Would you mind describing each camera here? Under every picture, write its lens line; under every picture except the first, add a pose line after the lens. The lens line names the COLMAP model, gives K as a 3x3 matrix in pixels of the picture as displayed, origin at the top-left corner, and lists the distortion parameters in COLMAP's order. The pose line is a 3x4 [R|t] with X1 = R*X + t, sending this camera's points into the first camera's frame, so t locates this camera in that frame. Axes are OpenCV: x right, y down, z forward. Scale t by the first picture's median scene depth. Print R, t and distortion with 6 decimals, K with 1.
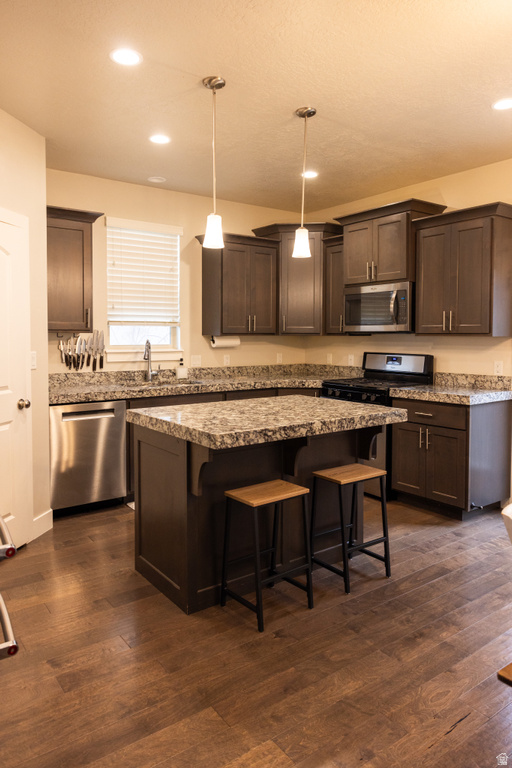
lens RADIAL K [[525.7, 0, 254.0], [0, 525.7, 353.5], [0, 0, 1]] dist [0.000966, 0.003413]
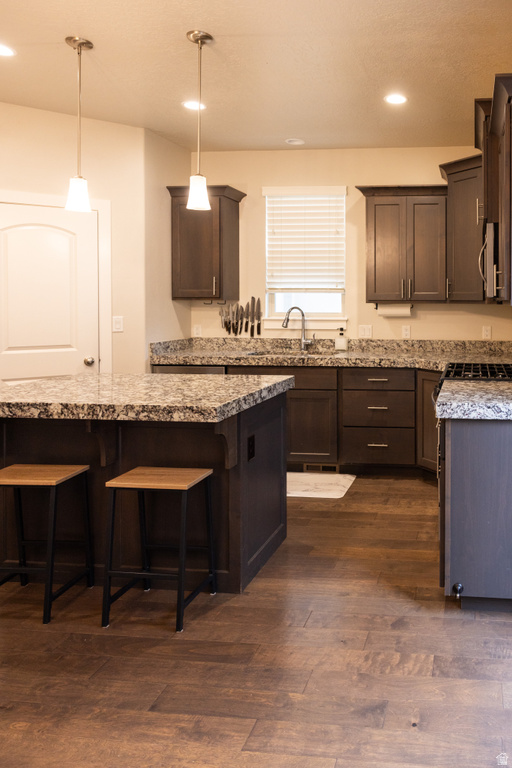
lens RADIAL K [[517.4, 0, 256.1], [0, 517.4, 304.9], [0, 0, 1]] dist [0.001232, -0.000695]
pose [[0.755147, 0.005014, -0.655536, 0.380743], [-0.025636, 0.999432, -0.021887, -0.007932], [0.655054, 0.033333, 0.754846, 0.240666]]
